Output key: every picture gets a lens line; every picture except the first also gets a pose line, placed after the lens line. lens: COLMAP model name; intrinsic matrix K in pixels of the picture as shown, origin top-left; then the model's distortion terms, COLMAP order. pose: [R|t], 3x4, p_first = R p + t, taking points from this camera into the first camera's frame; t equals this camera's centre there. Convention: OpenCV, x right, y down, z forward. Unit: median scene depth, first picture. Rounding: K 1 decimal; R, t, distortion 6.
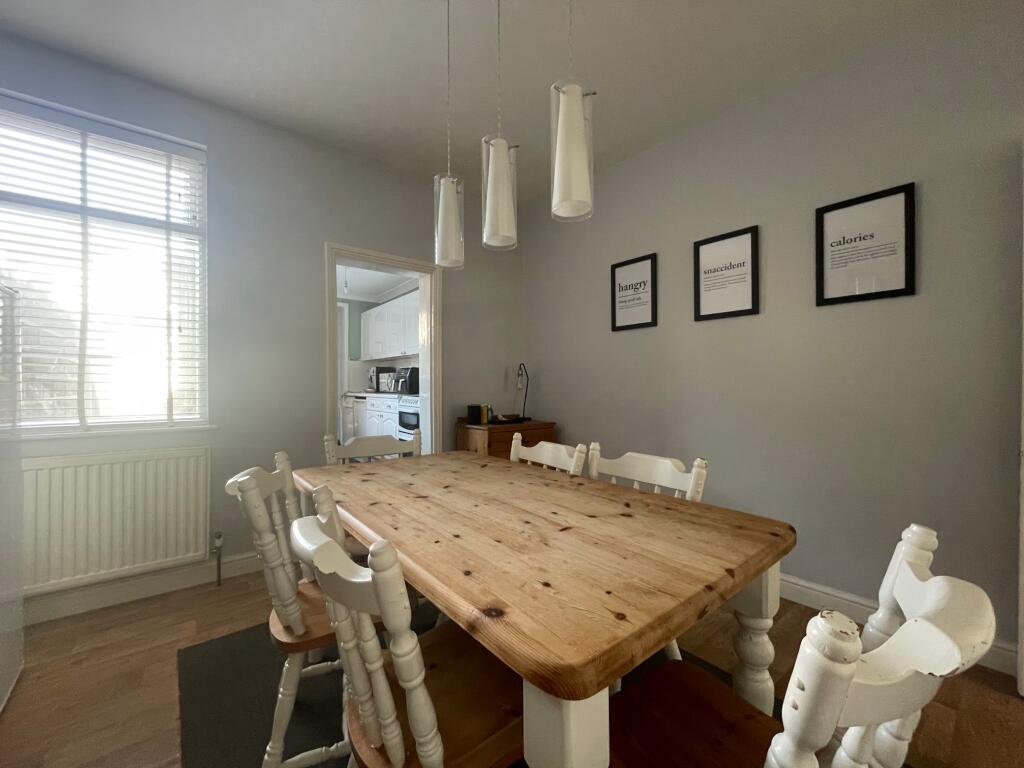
lens RADIAL K [[412.4, 0, 514.5], [0, 412.4, 381.2], [0, 0, 1]] dist [0.001401, -0.000101]
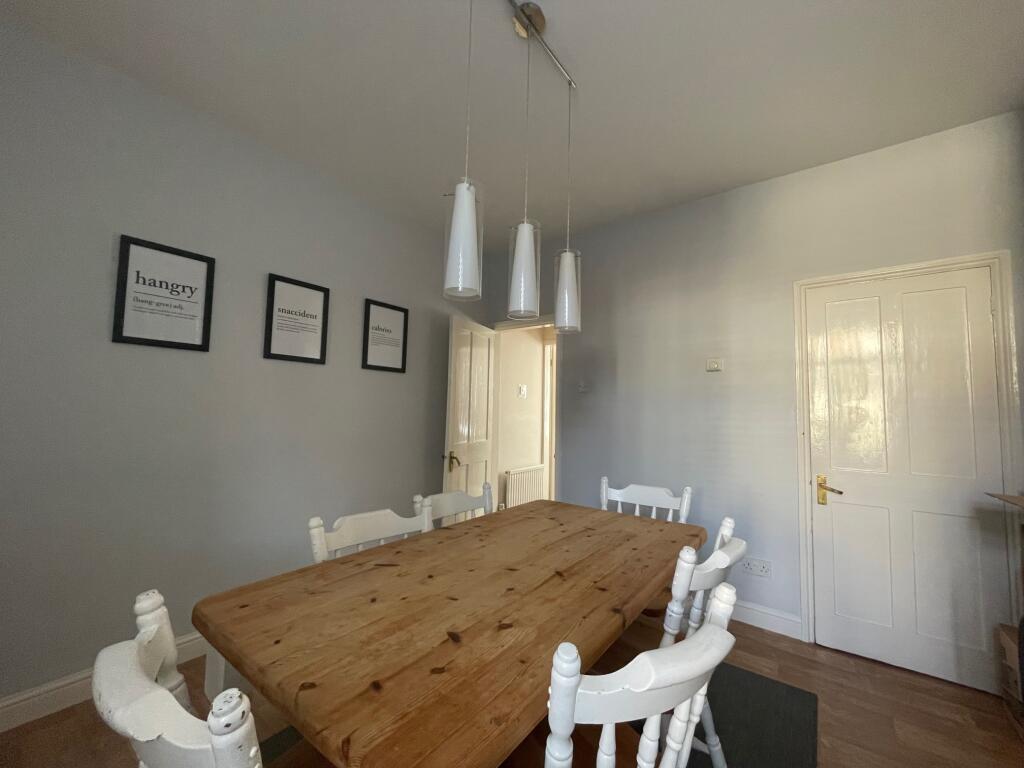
lens RADIAL K [[412.5, 0, 512.0], [0, 412.5, 384.0], [0, 0, 1]] dist [-0.000772, -0.000116]
pose [[-0.235126, 0.064274, 0.969837, -0.801598], [-0.024535, 0.997101, -0.072029, -0.051247], [-0.971655, -0.040731, -0.232867, 0.955644]]
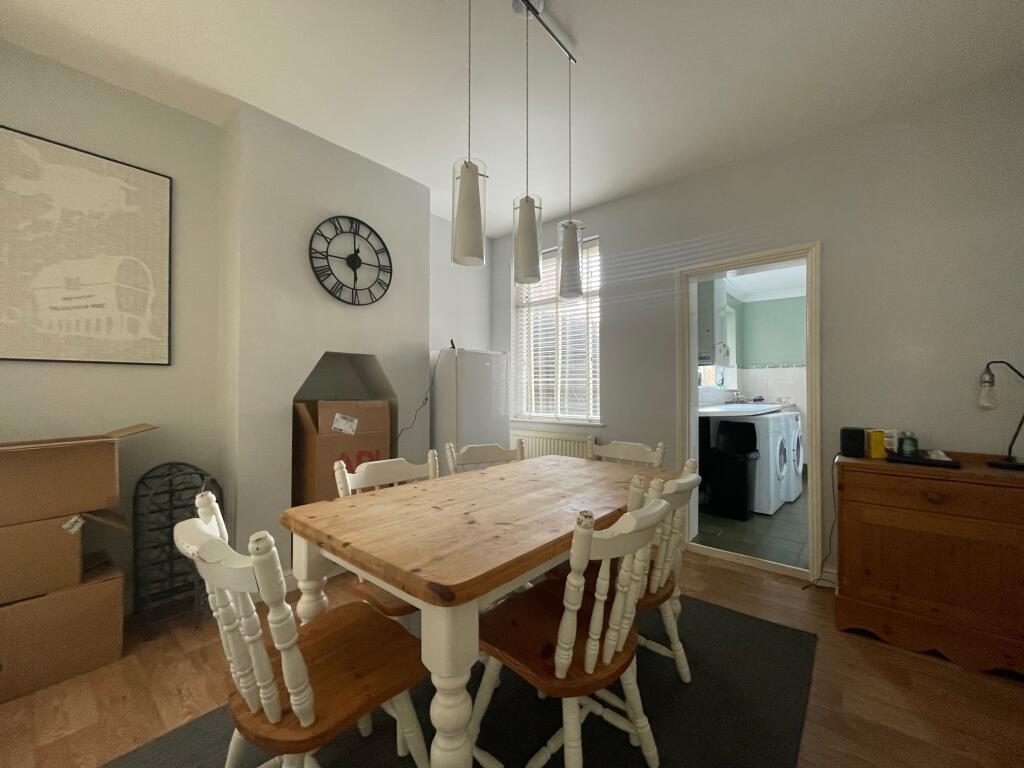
lens RADIAL K [[412.5, 0, 512.0], [0, 412.5, 384.0], [0, 0, 1]] dist [-0.000772, -0.000116]
pose [[0.175496, -0.014937, -0.984367, 0.851210], [0.004866, 0.999886, -0.014305, -0.016498], [0.984468, -0.002279, 0.175549, 0.566351]]
